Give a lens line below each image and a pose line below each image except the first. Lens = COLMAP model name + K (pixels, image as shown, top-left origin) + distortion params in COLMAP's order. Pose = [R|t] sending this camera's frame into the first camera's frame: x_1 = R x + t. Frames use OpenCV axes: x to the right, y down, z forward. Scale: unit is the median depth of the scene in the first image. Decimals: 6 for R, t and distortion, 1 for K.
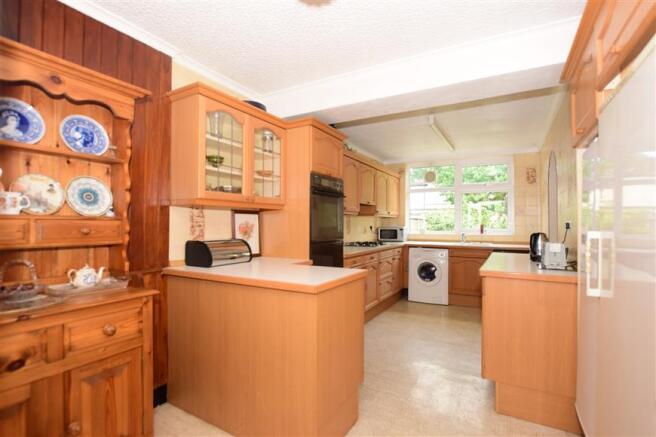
lens RADIAL K [[305.8, 0, 328.0], [0, 305.8, 218.5], [0, 0, 1]] dist [-0.032505, 0.000907]
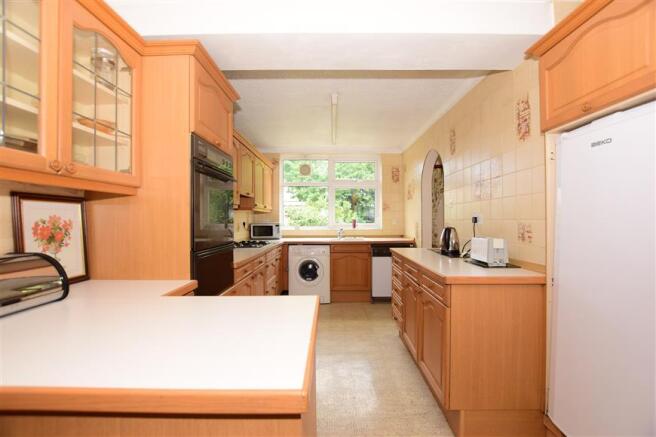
lens RADIAL K [[288.0, 0, 325.6], [0, 288.0, 218.6], [0, 0, 1]] dist [-0.035727, 0.004756]
pose [[0.876942, -0.005782, 0.480561, -0.054494], [-0.001106, 0.999901, 0.014049, 0.003779], [-0.480595, -0.012851, 0.876849, 0.217984]]
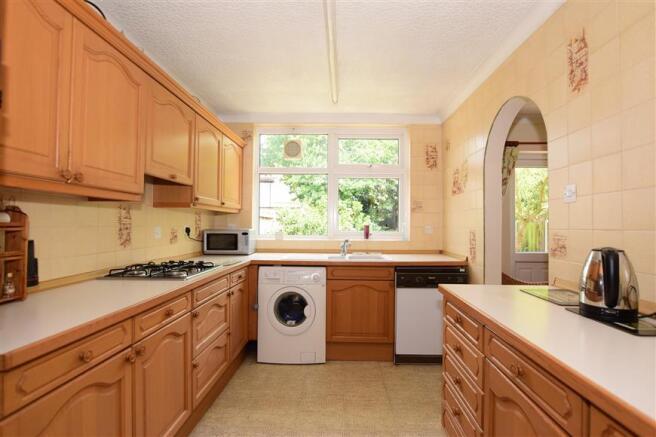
lens RADIAL K [[331.0, 0, 328.0], [0, 331.0, 218.5], [0, 0, 1]] dist [-0.001649, -0.000075]
pose [[0.885288, 0.010987, 0.464913, 0.105775], [-0.011188, 0.999935, -0.002325, 0.008554], [-0.464908, -0.003143, 0.885353, 0.451834]]
